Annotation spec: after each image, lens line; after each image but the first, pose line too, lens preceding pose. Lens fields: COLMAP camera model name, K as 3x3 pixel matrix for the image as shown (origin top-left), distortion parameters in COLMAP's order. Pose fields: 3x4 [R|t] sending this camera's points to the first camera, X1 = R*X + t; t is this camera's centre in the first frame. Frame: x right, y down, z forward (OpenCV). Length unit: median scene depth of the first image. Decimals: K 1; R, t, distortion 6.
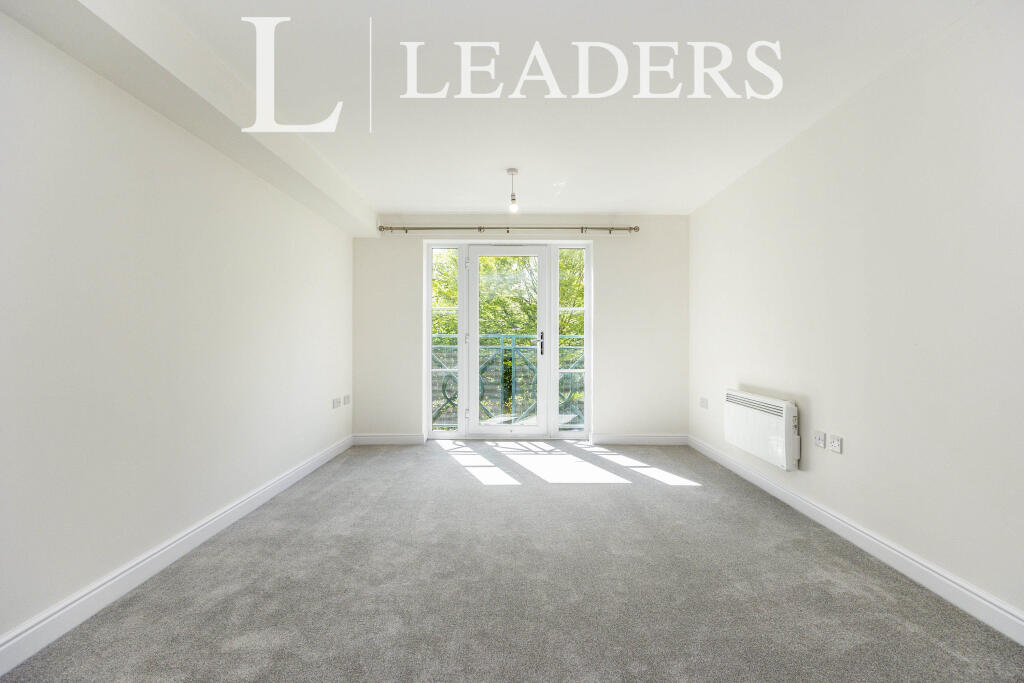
lens RADIAL K [[470.6, 0, 513.8], [0, 470.6, 343.7], [0, 0, 1]] dist [-0.001671, 0.000000]
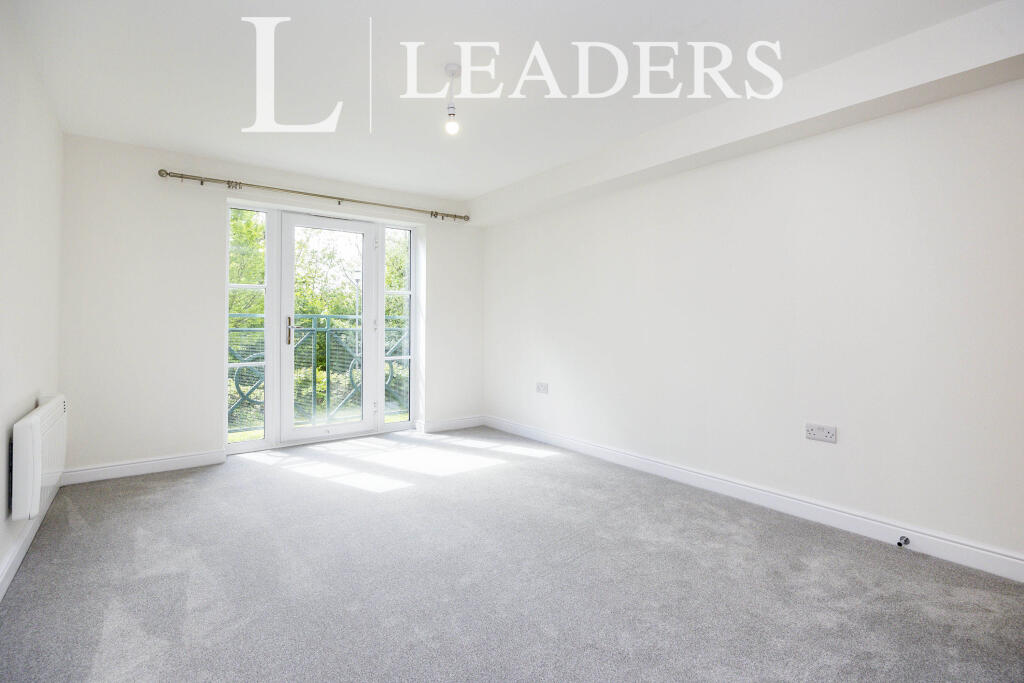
lens RADIAL K [[505.6, 0, 511.4], [0, 505.6, 335.1], [0, 0, 1]] dist [0.000028, 0.000042]
pose [[0.819499, -0.007877, 0.573026, -0.286874], [-0.003349, 0.999823, 0.018533, -0.010567], [-0.573070, -0.017107, 0.819328, 0.040886]]
